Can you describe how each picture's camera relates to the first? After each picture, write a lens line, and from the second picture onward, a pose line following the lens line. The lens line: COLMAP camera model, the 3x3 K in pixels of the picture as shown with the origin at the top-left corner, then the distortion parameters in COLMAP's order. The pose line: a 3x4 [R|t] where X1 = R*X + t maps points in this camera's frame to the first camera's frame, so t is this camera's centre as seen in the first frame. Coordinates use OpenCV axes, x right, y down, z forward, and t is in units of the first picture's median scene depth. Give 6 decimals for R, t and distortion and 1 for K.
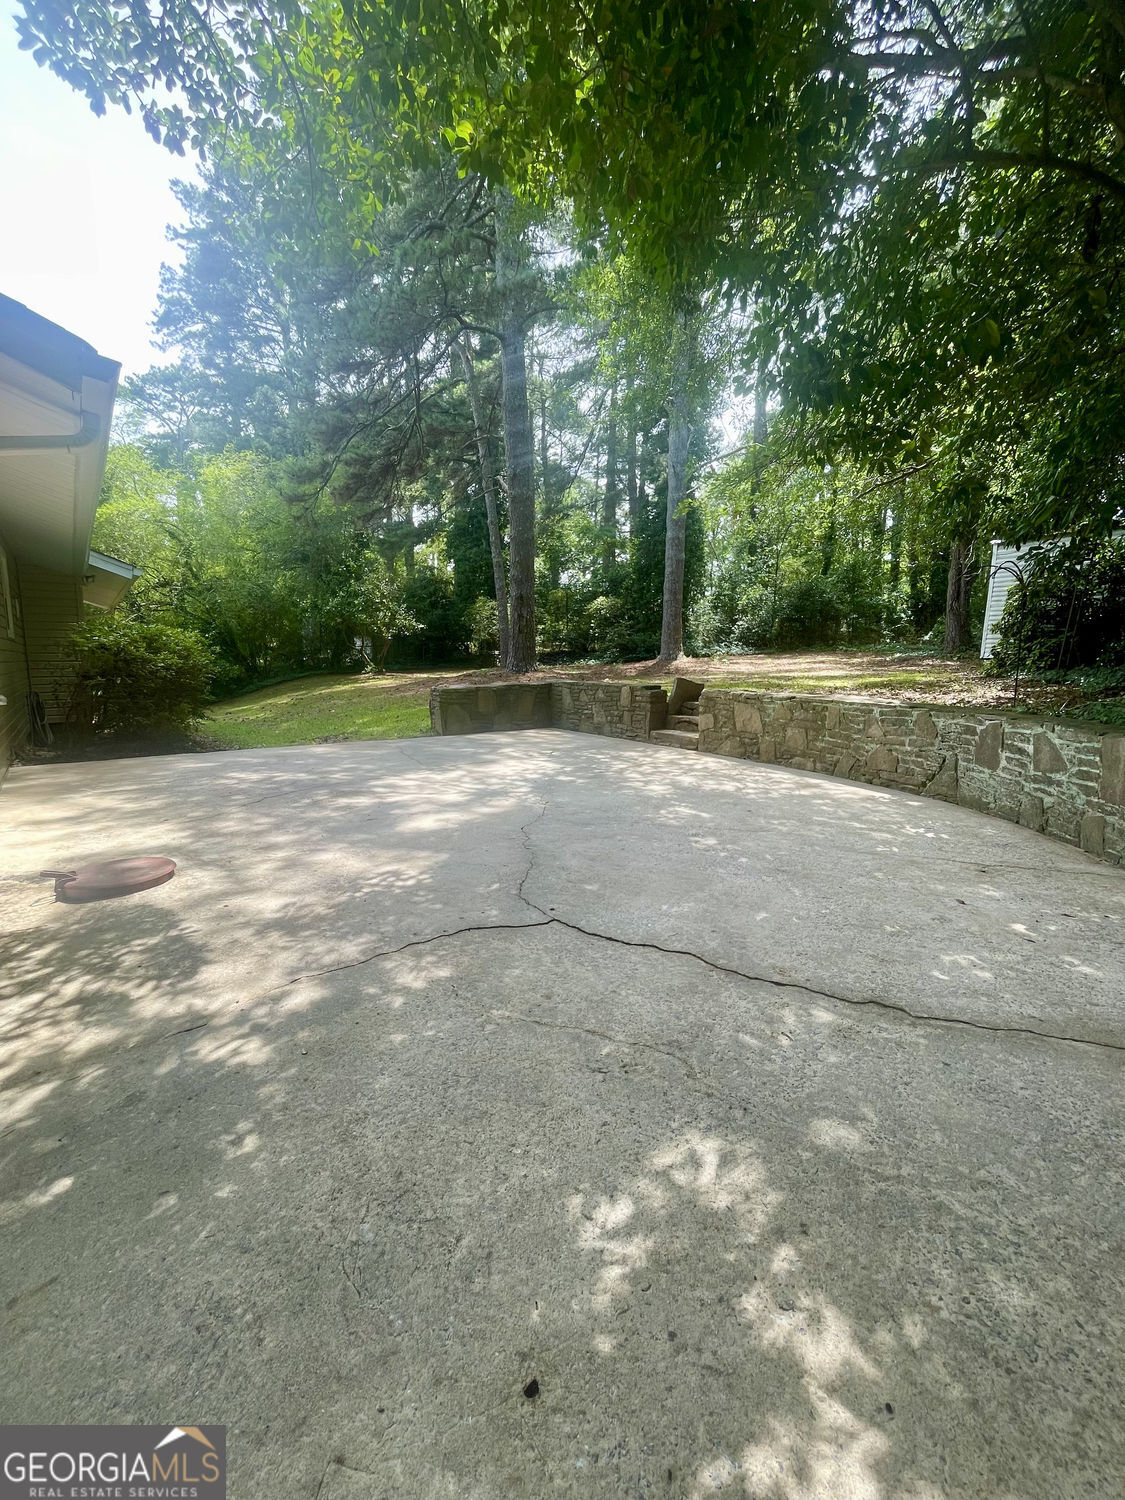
lens RADIAL K [[607.2, 0, 557.8], [0, 607.2, 747.1], [0, 0, 1]] dist [-0.002929, -0.000157]
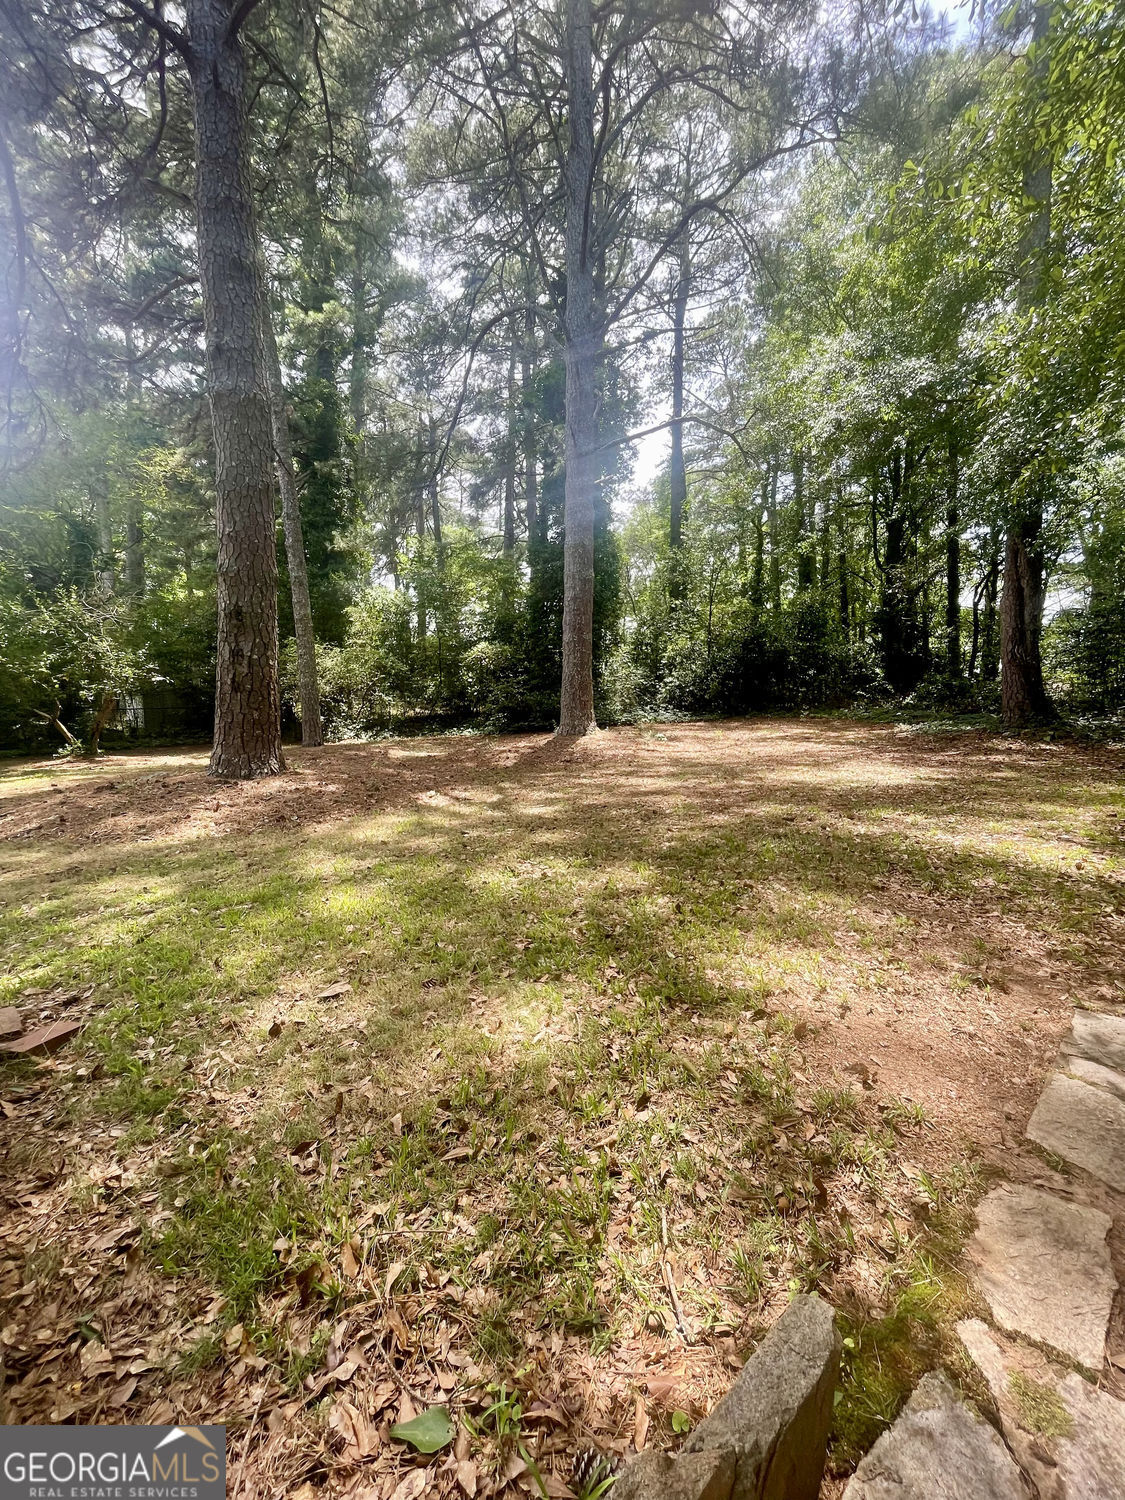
lens RADIAL K [[607.2, 0, 564.2], [0, 607.2, 743.0], [0, 0, 1]] dist [-0.002929, -0.000157]
pose [[0.989155, -0.005631, 0.146768, 0.061504], [0.020365, 0.994871, -0.099082, -0.054811], [-0.145457, 0.100997, 0.984196, 0.289469]]
